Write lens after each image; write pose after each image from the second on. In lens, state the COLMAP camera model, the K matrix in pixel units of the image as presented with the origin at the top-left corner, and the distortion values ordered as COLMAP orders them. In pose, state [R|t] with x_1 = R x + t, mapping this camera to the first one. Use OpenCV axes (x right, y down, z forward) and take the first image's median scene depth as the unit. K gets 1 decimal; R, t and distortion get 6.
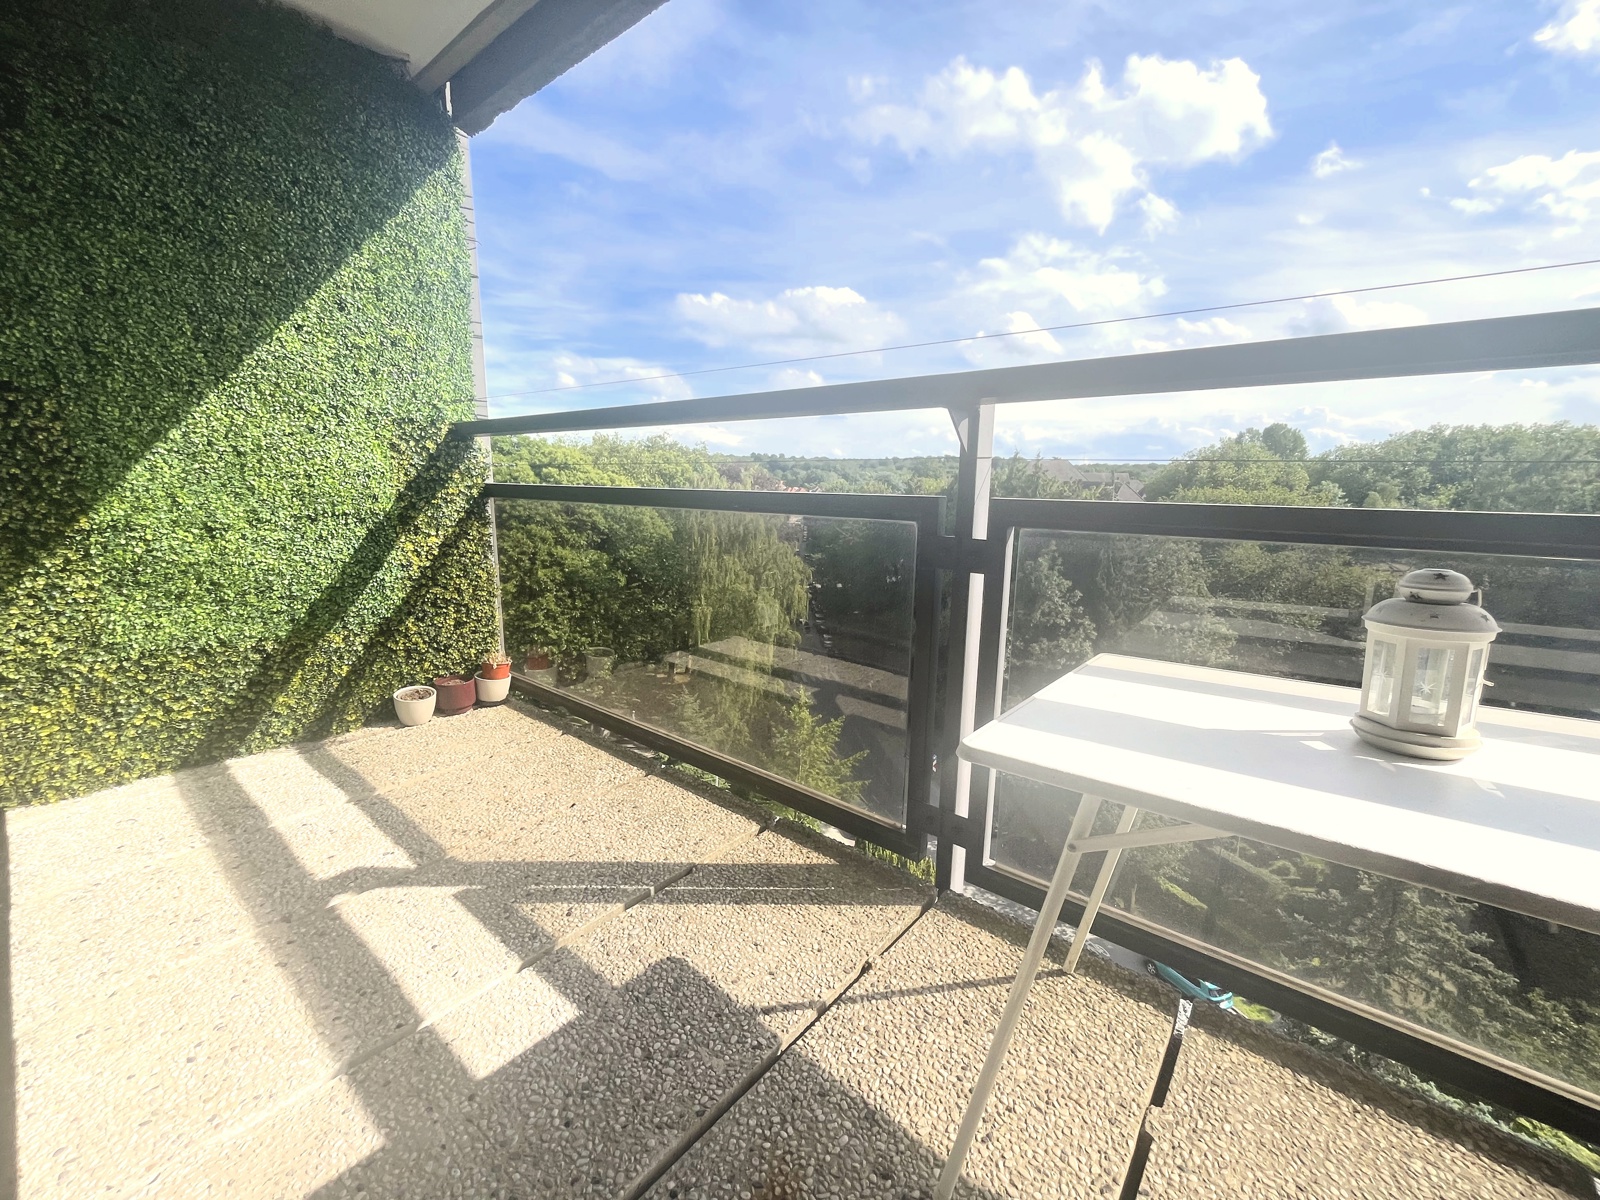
lens RADIAL K [[649.0, 0, 796.5], [0, 649.0, 598.7], [0, 0, 1]] dist [-0.002687, -0.000533]
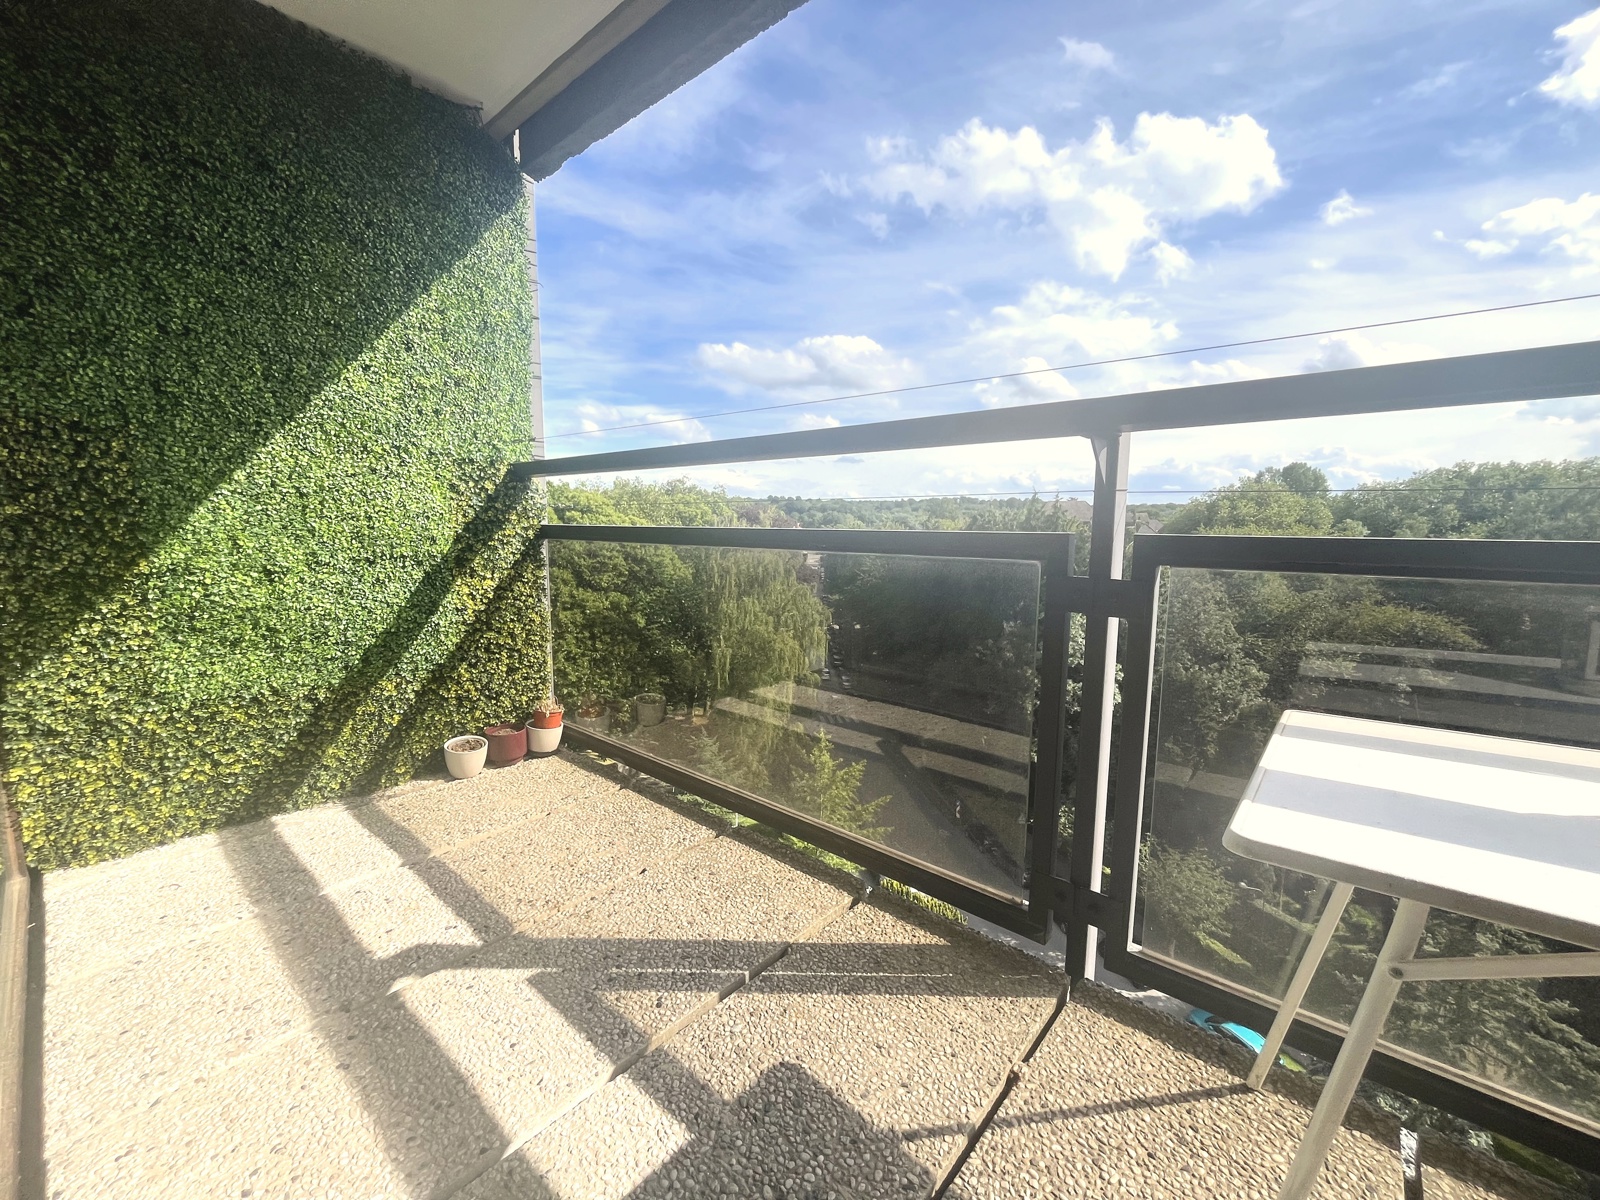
lens RADIAL K [[649.0, 0, 796.5], [0, 649.0, 598.7], [0, 0, 1]] dist [-0.002687, -0.000533]
pose [[0.999669, -0.003316, -0.025512, -0.087585], [0.001691, 0.997983, -0.063461, -0.005671], [0.025671, 0.063397, 0.997658, 0.056162]]
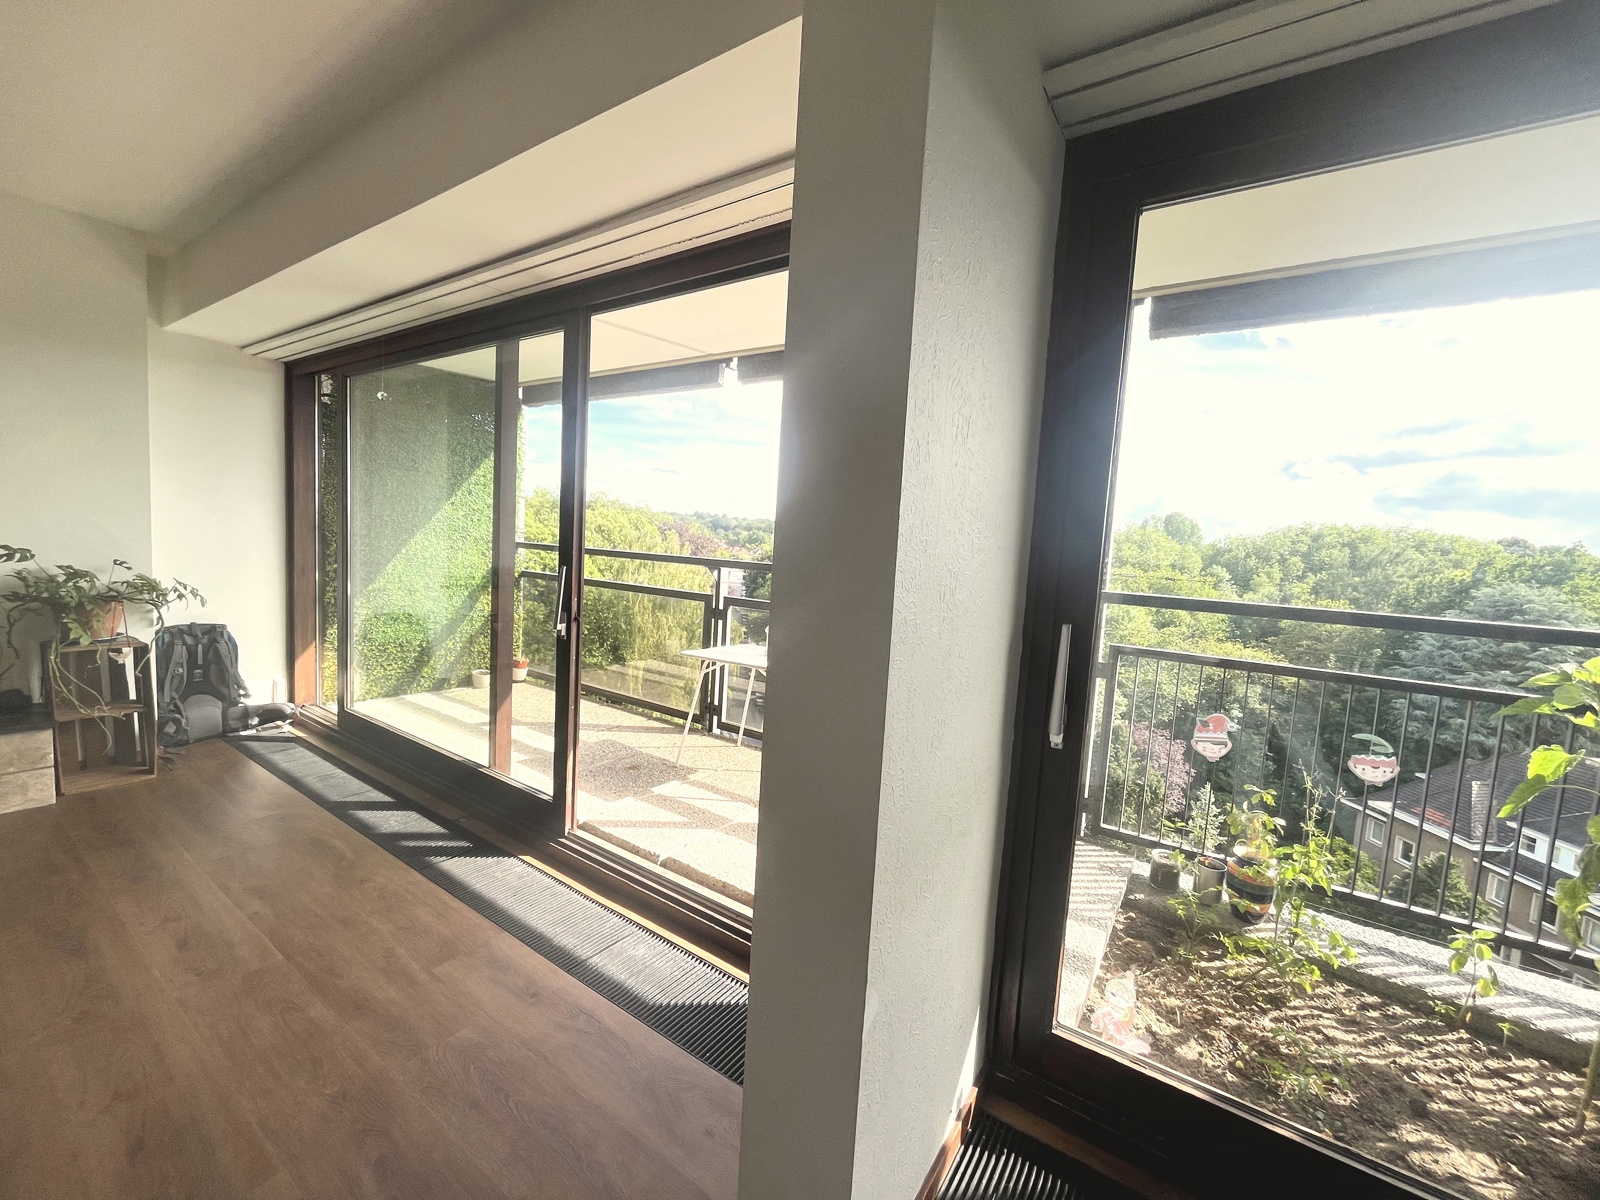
lens RADIAL K [[650.9, 0, 799.0], [0, 650.9, 598.7], [0, 0, 1]] dist [-0.001121, -0.000737]
pose [[0.994643, 0.041021, 0.094878, 0.215982], [-0.032107, 0.995088, -0.093648, 0.081282], [-0.098254, 0.090100, 0.991074, -1.257899]]
